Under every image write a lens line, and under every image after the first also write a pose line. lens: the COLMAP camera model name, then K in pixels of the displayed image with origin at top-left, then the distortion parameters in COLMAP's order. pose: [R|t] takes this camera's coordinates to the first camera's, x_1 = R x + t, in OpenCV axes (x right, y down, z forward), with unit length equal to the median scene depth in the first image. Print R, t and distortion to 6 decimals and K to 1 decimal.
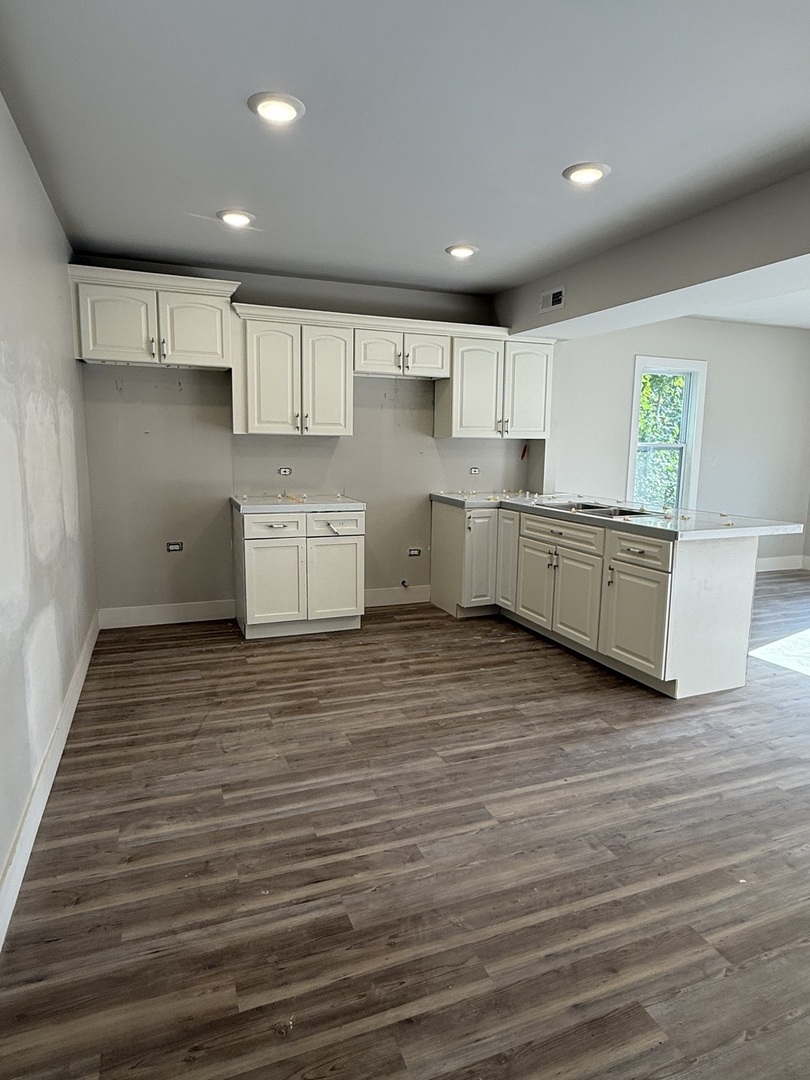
lens RADIAL K [[640.2, 0, 401.3], [0, 640.2, 541.4], [0, 0, 1]] dist [-0.006365, -0.000735]
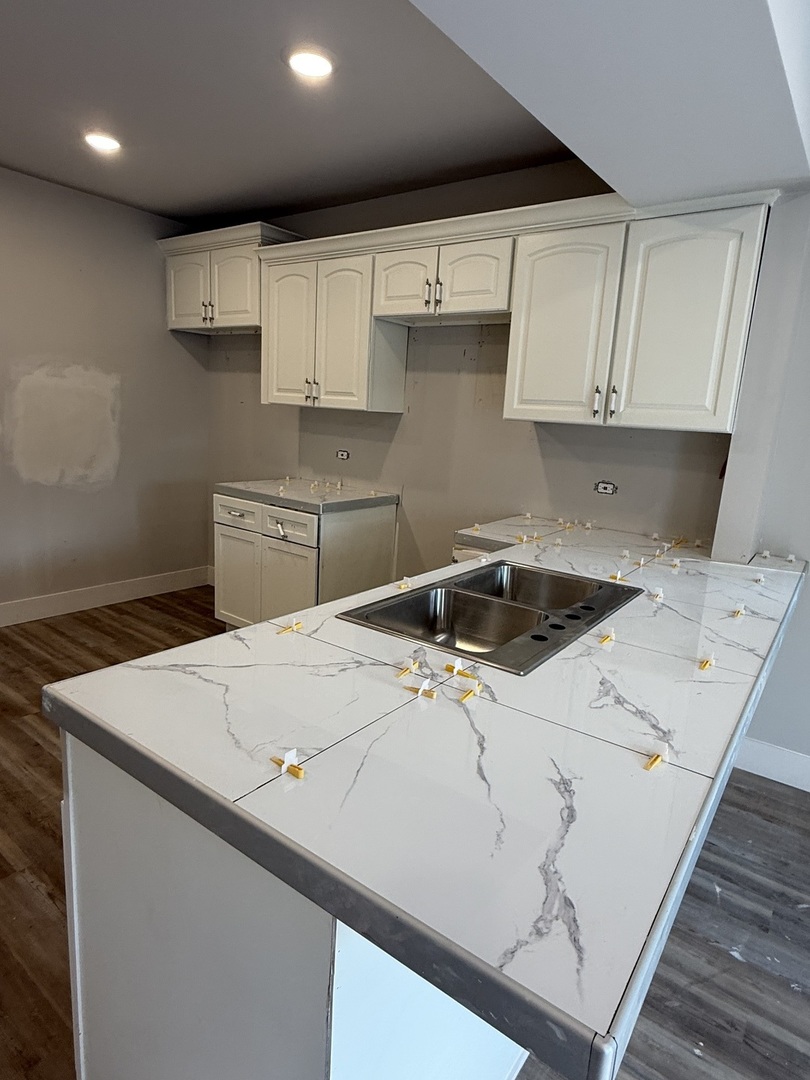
lens RADIAL K [[611.2, 0, 411.3], [0, 611.2, 539.4], [0, 0, 1]] dist [0.002026, 0.000344]
pose [[0.532683, 0.189880, -0.824739, 0.836803], [-0.187568, 0.976759, 0.103733, -0.165141], [0.825268, 0.099438, 0.555918, 1.066543]]
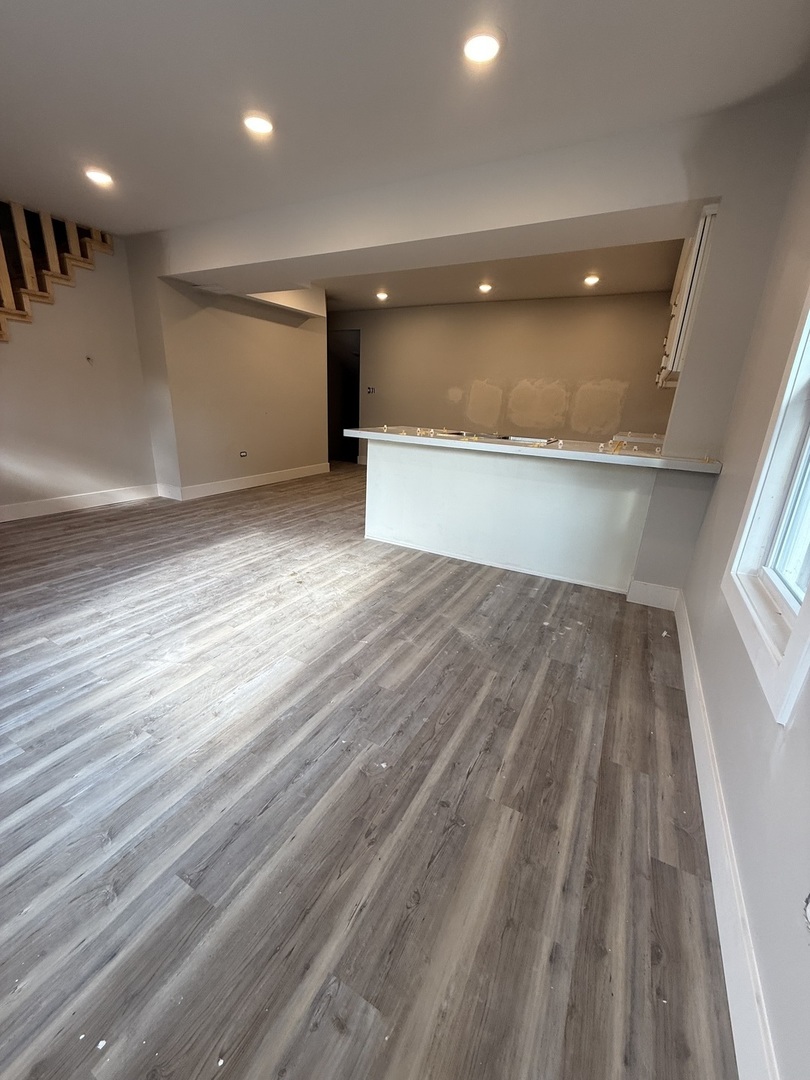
lens RADIAL K [[430.5, 0, 403.8], [0, 430.5, 534.5], [0, 0, 1]] dist [-0.001836, 0.000174]
pose [[-0.761860, 0.147179, -0.630799, 1.368260], [-0.157217, 0.902707, 0.400503, -0.252336], [0.628373, 0.404299, -0.664597, 2.129561]]
